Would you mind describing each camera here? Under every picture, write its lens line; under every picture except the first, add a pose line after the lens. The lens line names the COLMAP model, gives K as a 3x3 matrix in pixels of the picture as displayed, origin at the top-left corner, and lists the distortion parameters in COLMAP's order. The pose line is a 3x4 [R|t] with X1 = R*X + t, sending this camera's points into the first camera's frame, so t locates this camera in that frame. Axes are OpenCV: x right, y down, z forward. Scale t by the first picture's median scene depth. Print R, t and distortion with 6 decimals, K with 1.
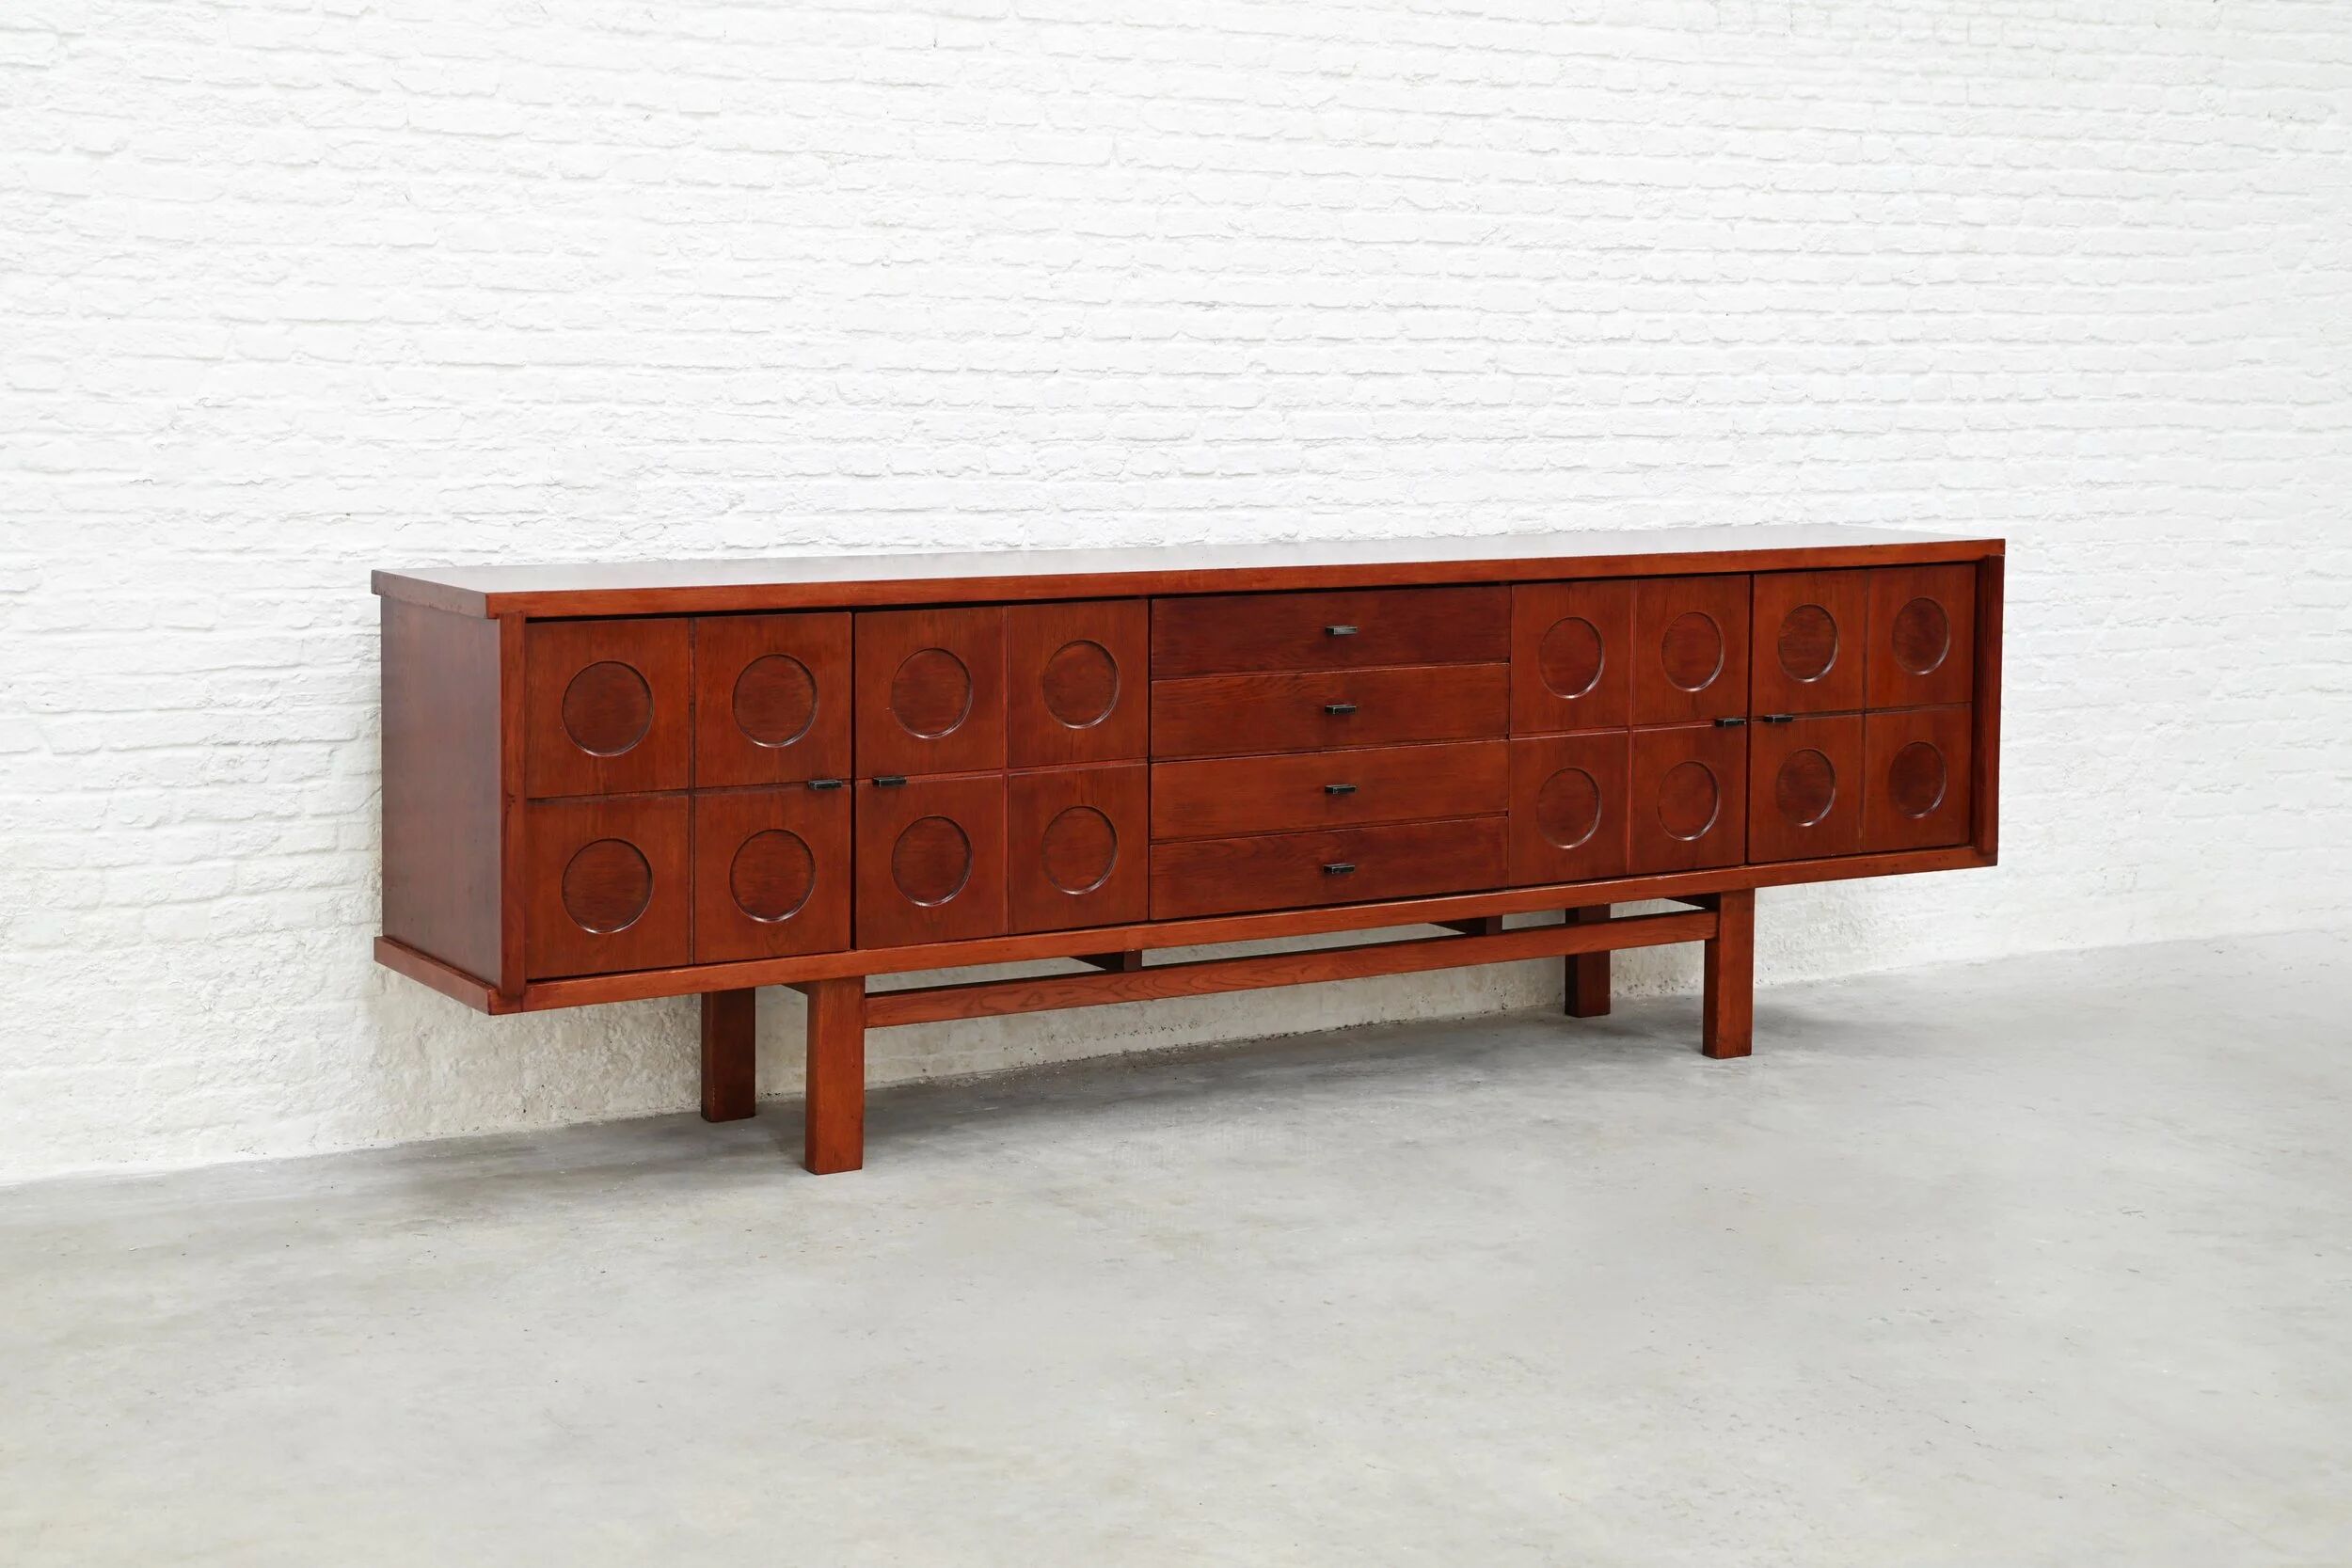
lens RADIAL K [[3332.6, 0, 1082.4], [0, 3332.6, 637.4], [0, 0, 1]] dist [0.140979, 0.052204]
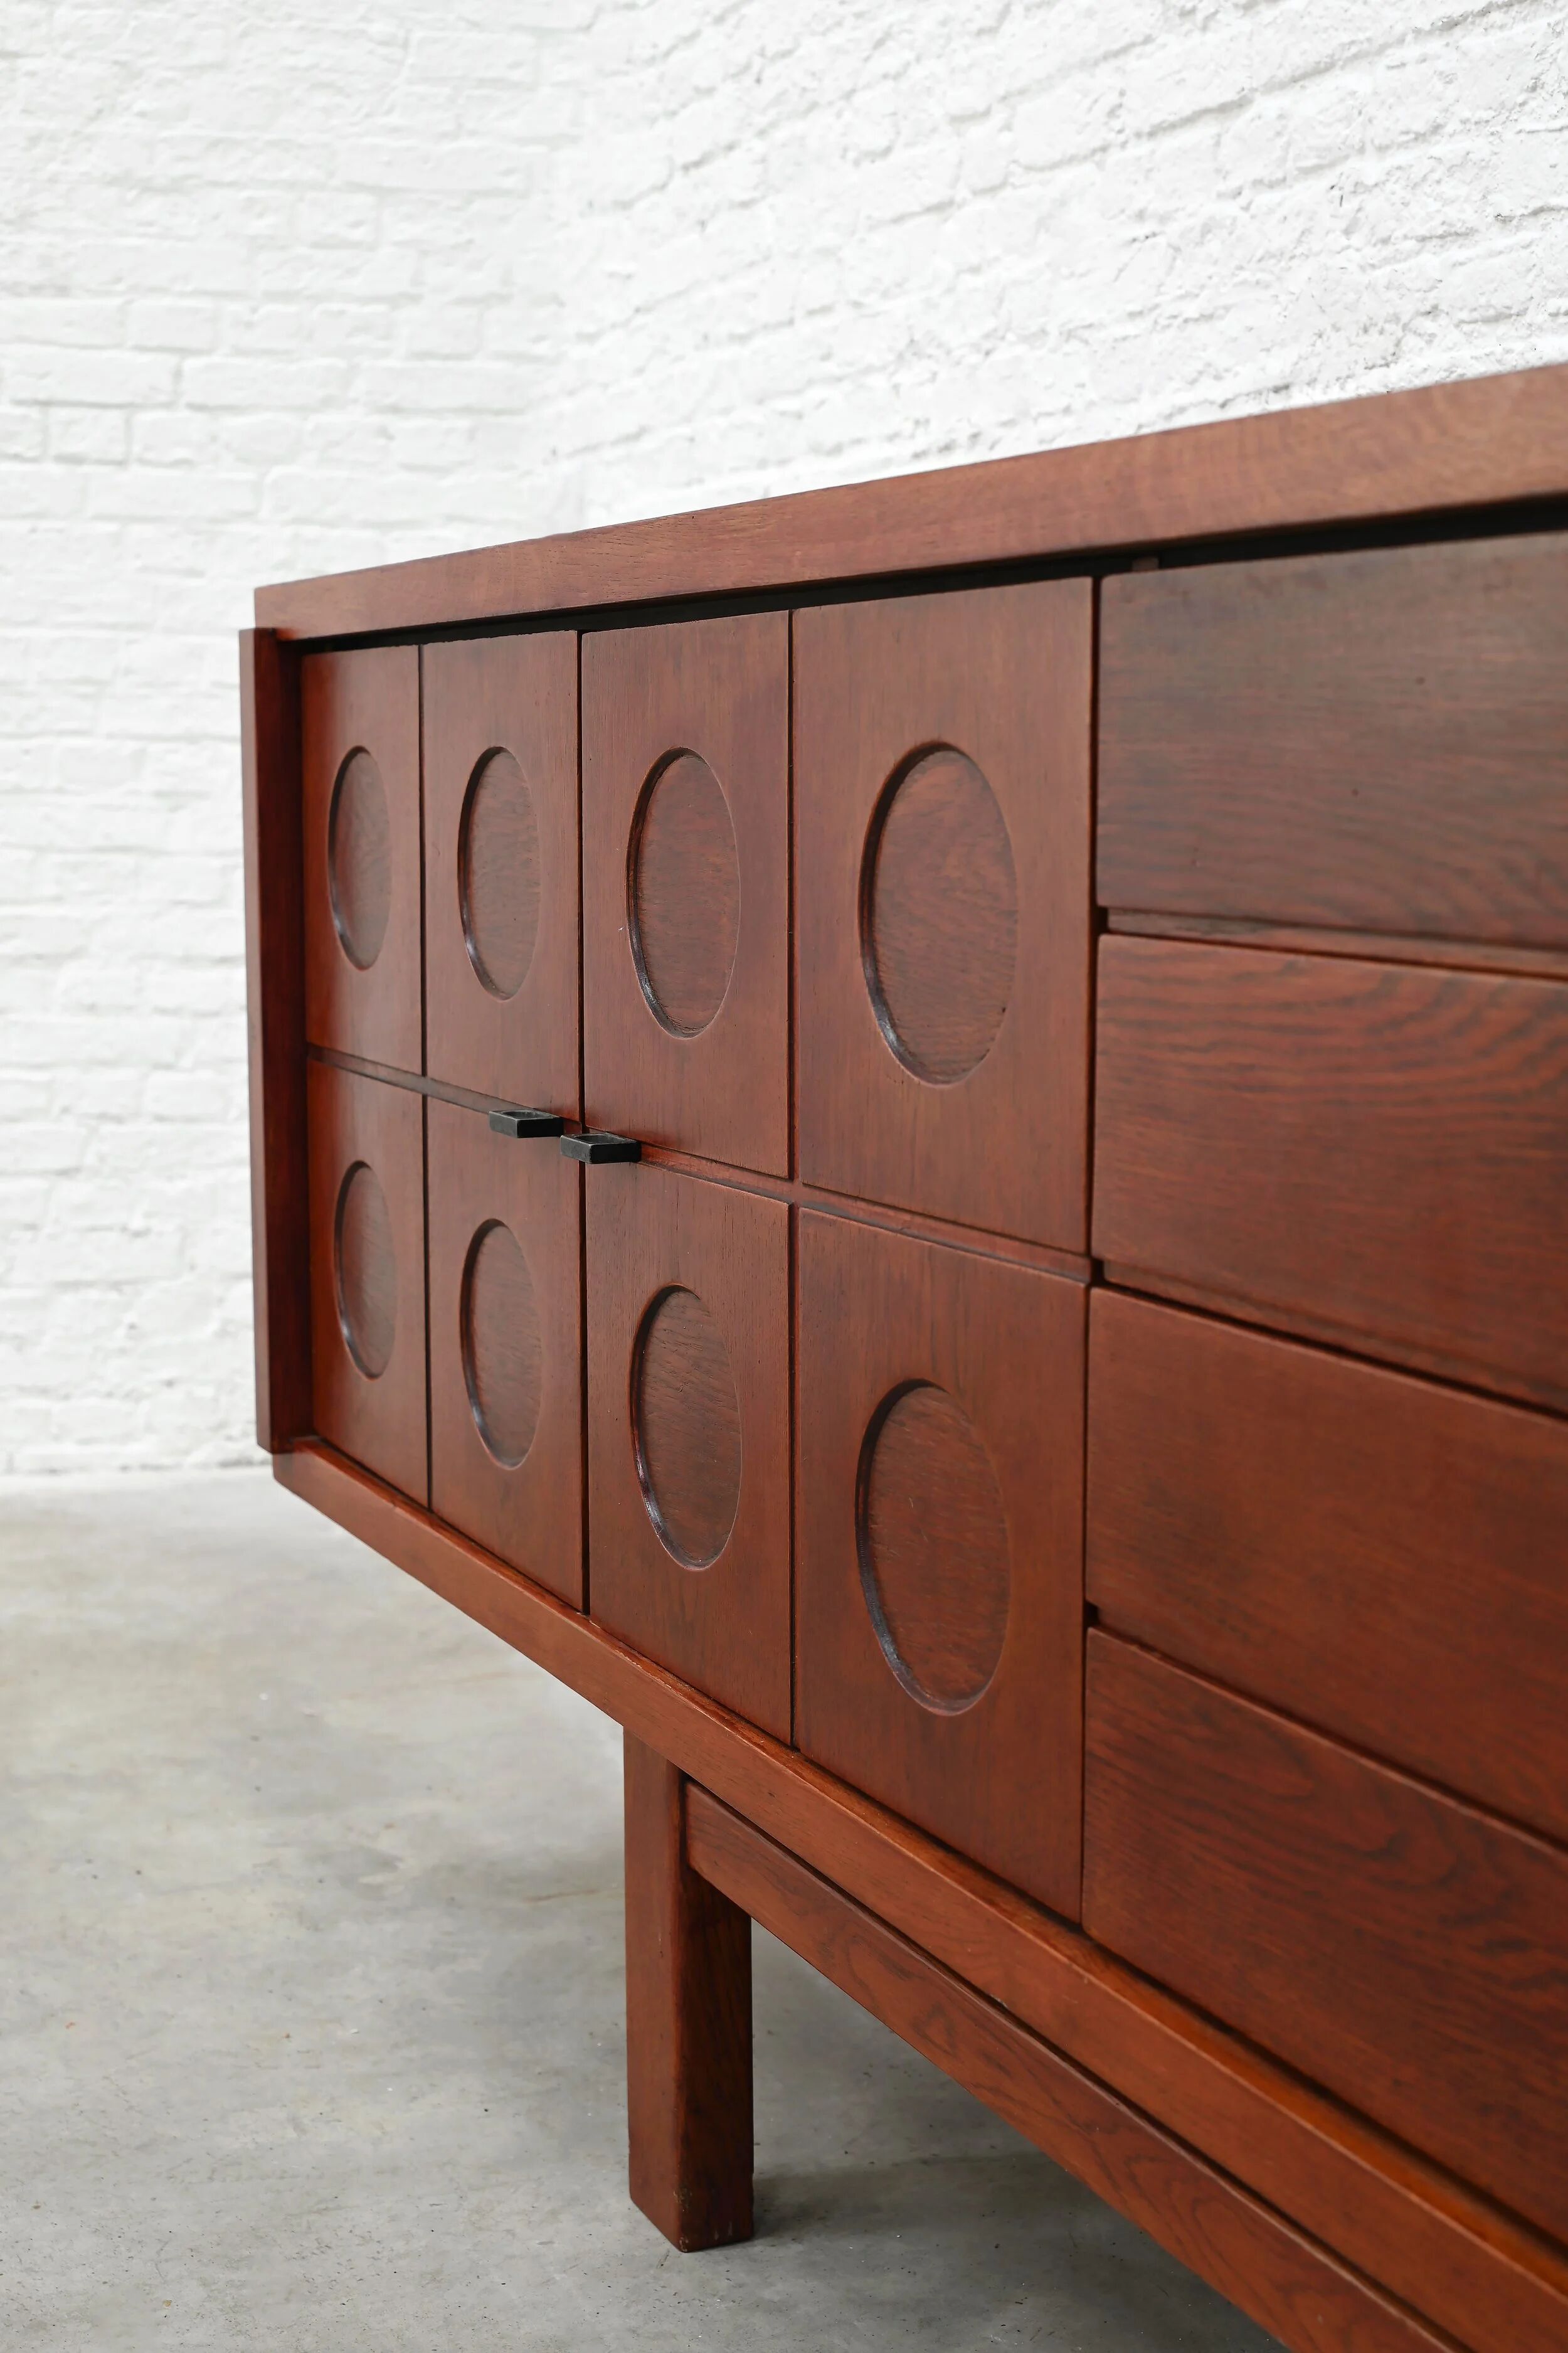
lens RADIAL K [[3315.8, 0, 789.1], [0, 3315.8, 1182.4], [0, 0, 1]] dist [-0.019239, 0.038700]
pose [[-0.088748, 0.119424, -0.988869, 0.233757], [-0.088766, 0.987888, 0.127272, 0.002302], [0.992091, 0.099073, -0.077072, 0.919643]]
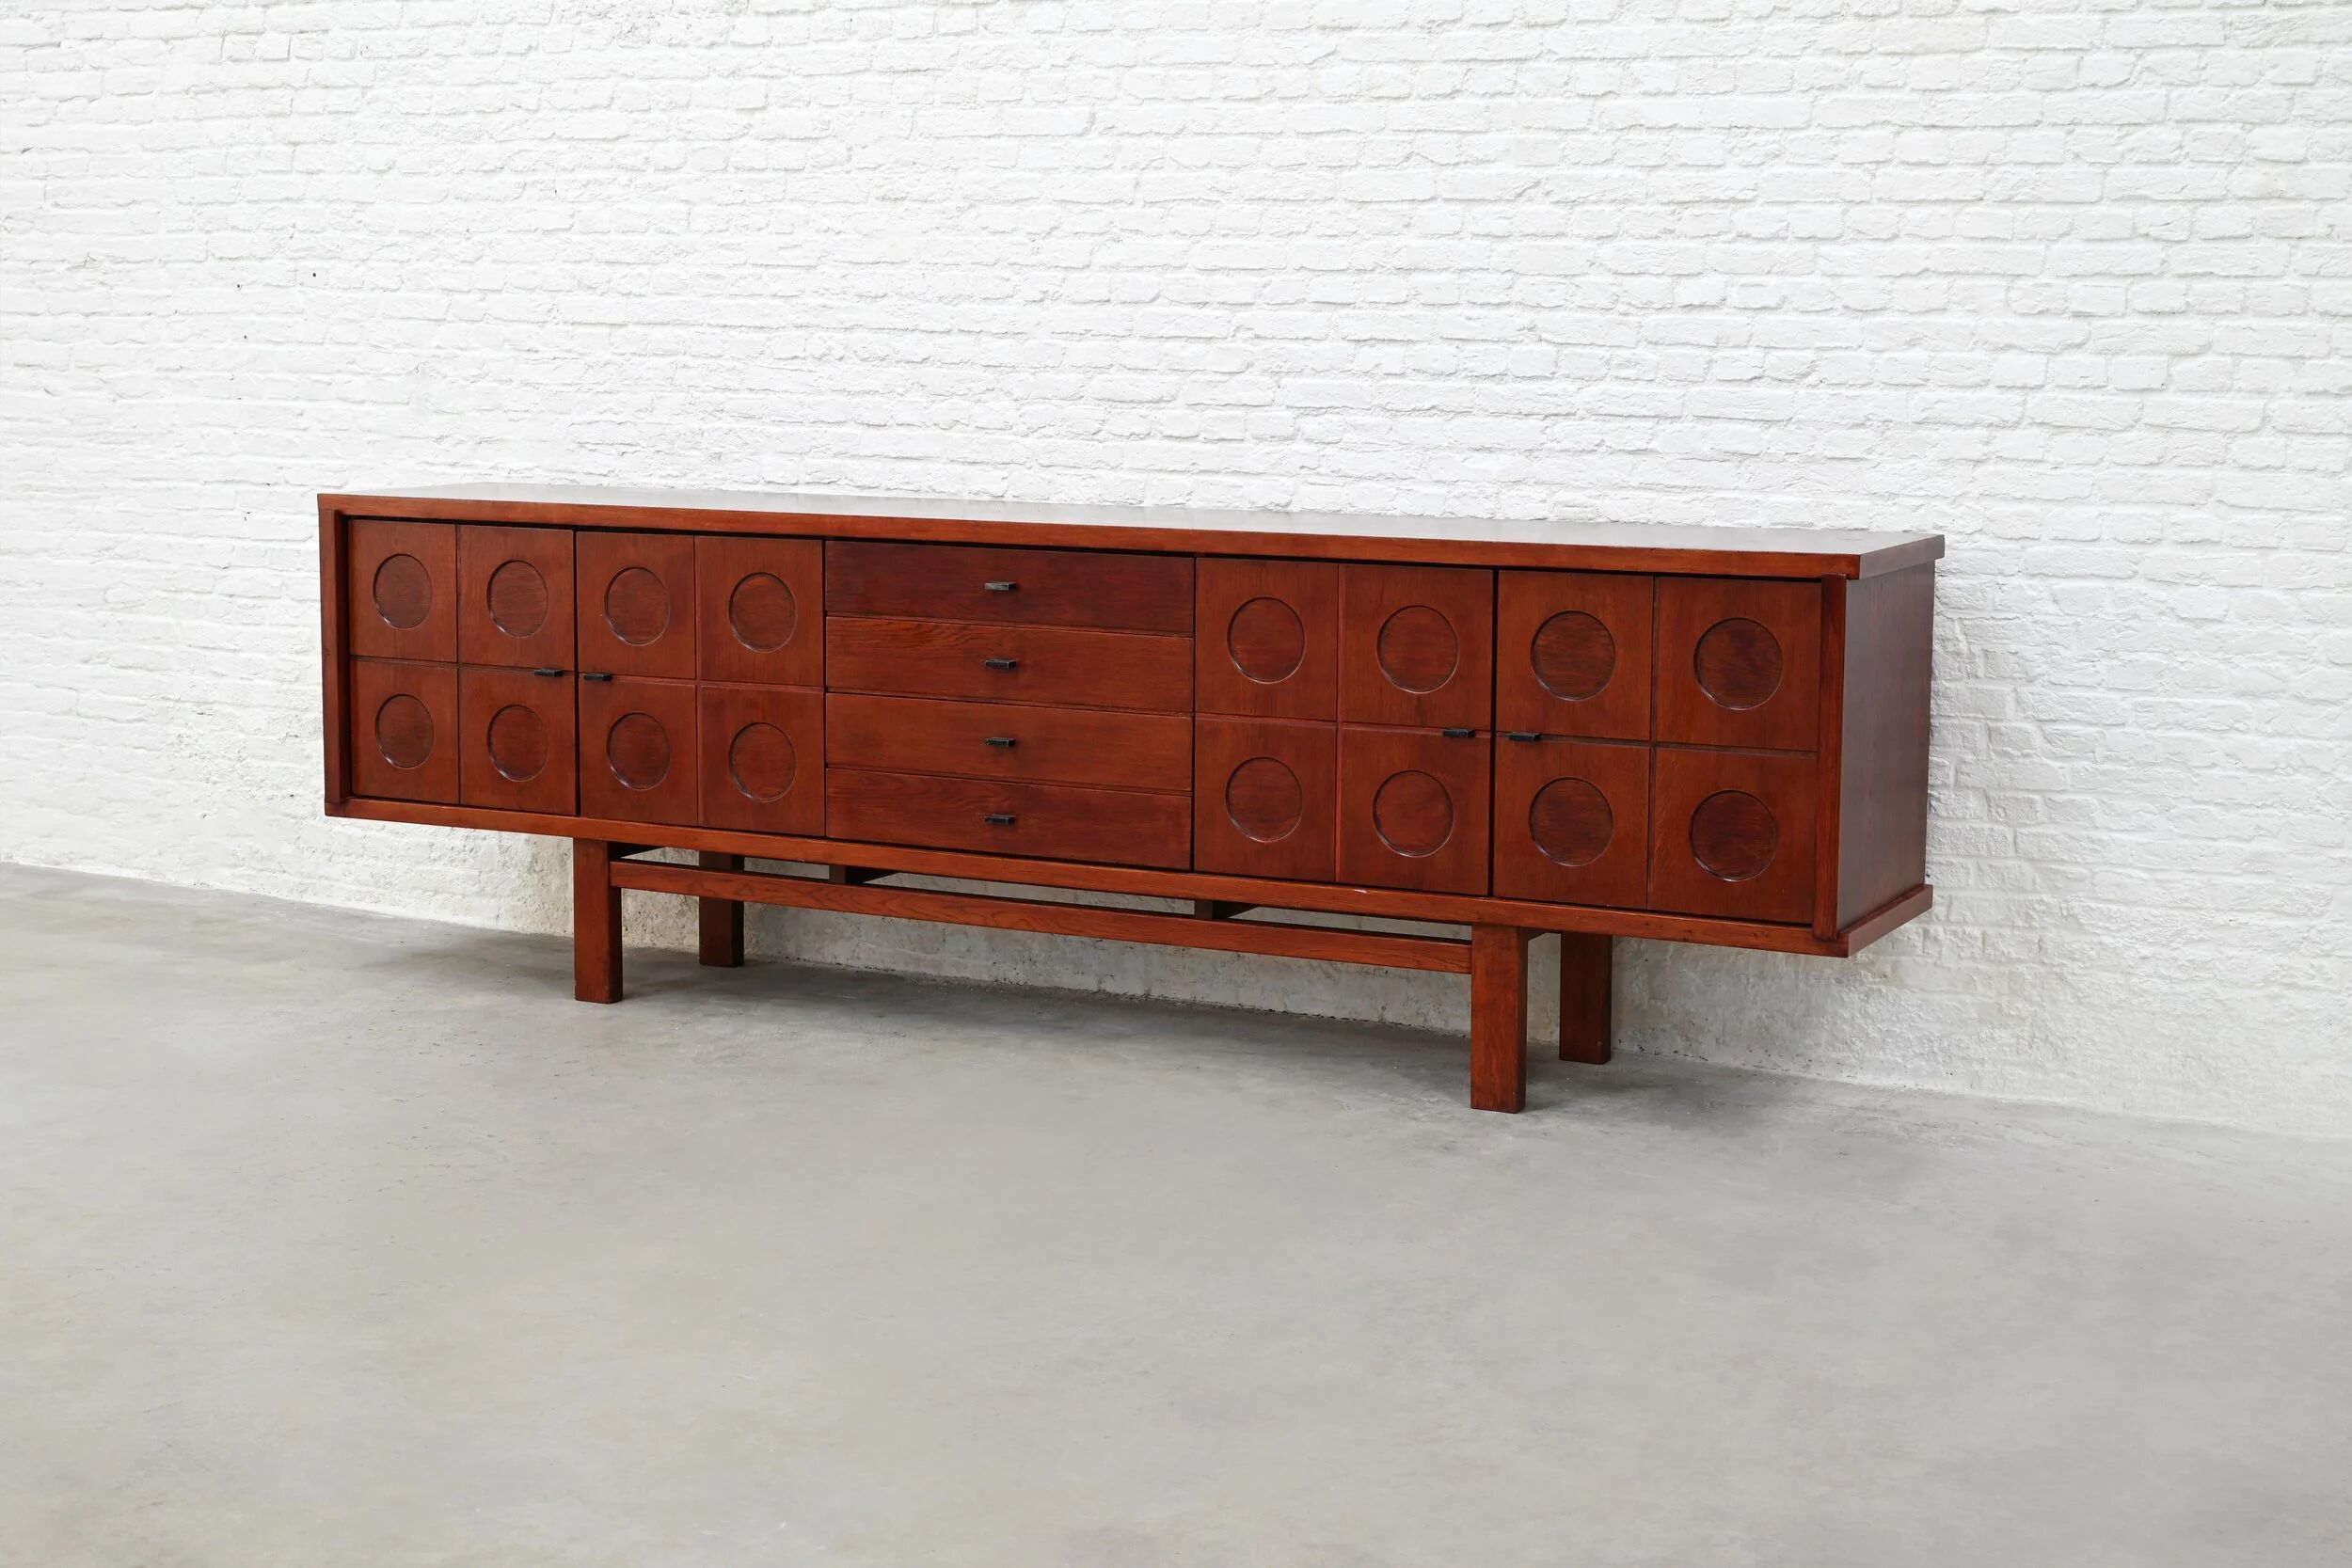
lens RADIAL K [[3314.5, 0, 1173.7], [0, 3314.5, 810.6], [0, 0, 1]] dist [-0.039978, -0.112853]
pose [[0.558988, 0.121957, -0.820158, 0.896550], [-0.080886, 0.992427, 0.092445, -0.030364], [0.825221, 0.014664, 0.564620, 0.448844]]
